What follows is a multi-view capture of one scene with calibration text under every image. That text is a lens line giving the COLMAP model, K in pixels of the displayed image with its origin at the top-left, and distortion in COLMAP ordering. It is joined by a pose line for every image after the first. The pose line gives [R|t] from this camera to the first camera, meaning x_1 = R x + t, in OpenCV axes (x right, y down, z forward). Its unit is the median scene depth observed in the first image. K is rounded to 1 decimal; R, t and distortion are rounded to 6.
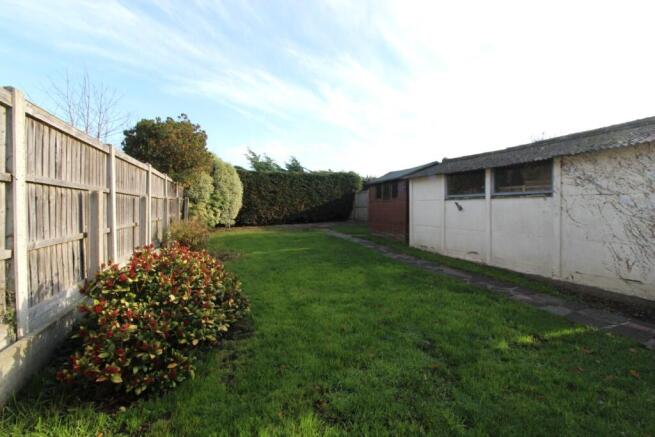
lens RADIAL K [[302.4, 0, 329.8], [0, 302.4, 209.8], [0, 0, 1]] dist [0.000531, -0.018495]
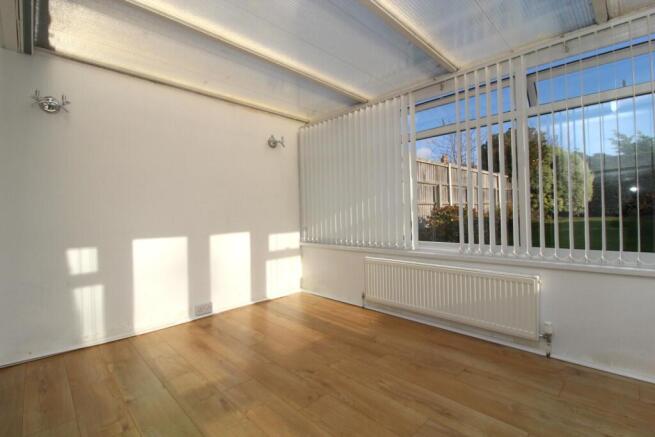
lens RADIAL K [[302.4, 0, 329.8], [0, 302.4, 209.8], [0, 0, 1]] dist [0.000531, -0.018495]
pose [[0.413234, -0.015858, -0.910487, 0.268106], [0.014988, 0.999831, -0.010611, 0.039107], [0.910501, -0.009262, 0.413402, -0.199498]]
